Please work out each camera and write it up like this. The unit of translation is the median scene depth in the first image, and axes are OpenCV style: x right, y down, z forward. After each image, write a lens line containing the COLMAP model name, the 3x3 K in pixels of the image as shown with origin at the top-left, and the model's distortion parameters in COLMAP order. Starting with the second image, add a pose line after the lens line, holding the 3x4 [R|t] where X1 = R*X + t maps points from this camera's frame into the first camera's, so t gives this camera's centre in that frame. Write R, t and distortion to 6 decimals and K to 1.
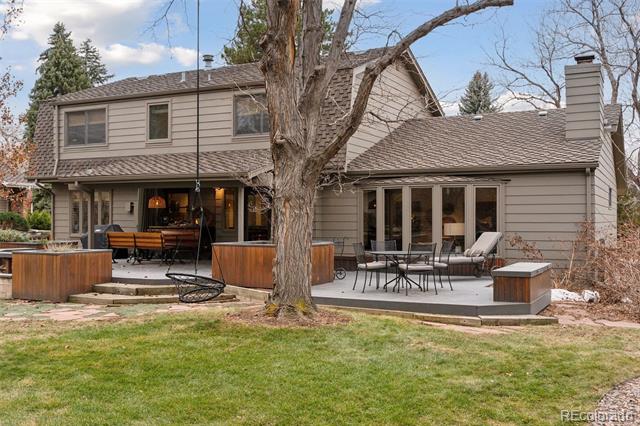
lens RADIAL K [[666.5, 0, 320.0], [0, 666.5, 214.2], [0, 0, 1]] dist [-0.003546, 0.000000]
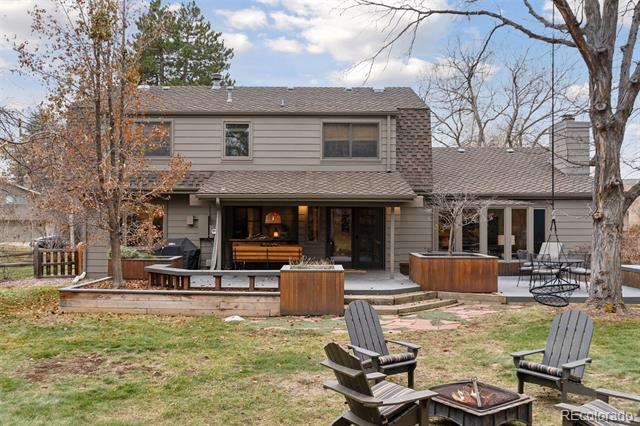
lens RADIAL K [[609.9, 0, 318.4], [0, 609.9, 212.6], [0, 0, 1]] dist [-0.014670, 0.000000]
pose [[0.894963, 0.007040, 0.446085, -0.631889], [-0.004337, 0.999966, -0.007082, -0.020287], [-0.446119, 0.004403, 0.894963, 0.093246]]
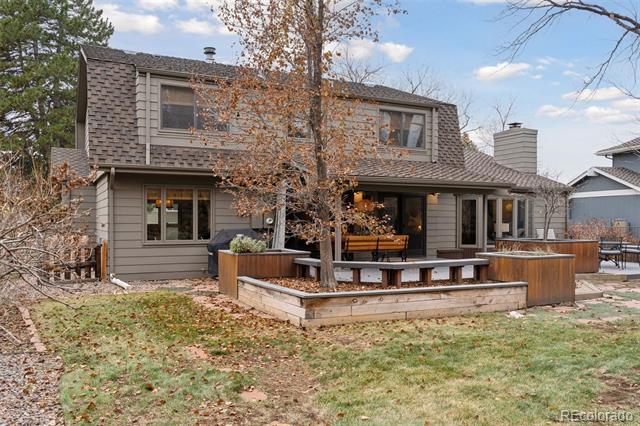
lens RADIAL K [[529.7, 0, 321.9], [0, 529.7, 215.1], [0, 0, 1]] dist [-0.000801, -0.001314]
pose [[0.592248, 0.003485, 0.805748, -0.947473], [-0.005701, 0.999984, -0.000135, -0.002553], [-0.805736, -0.004514, 0.592258, 0.596976]]
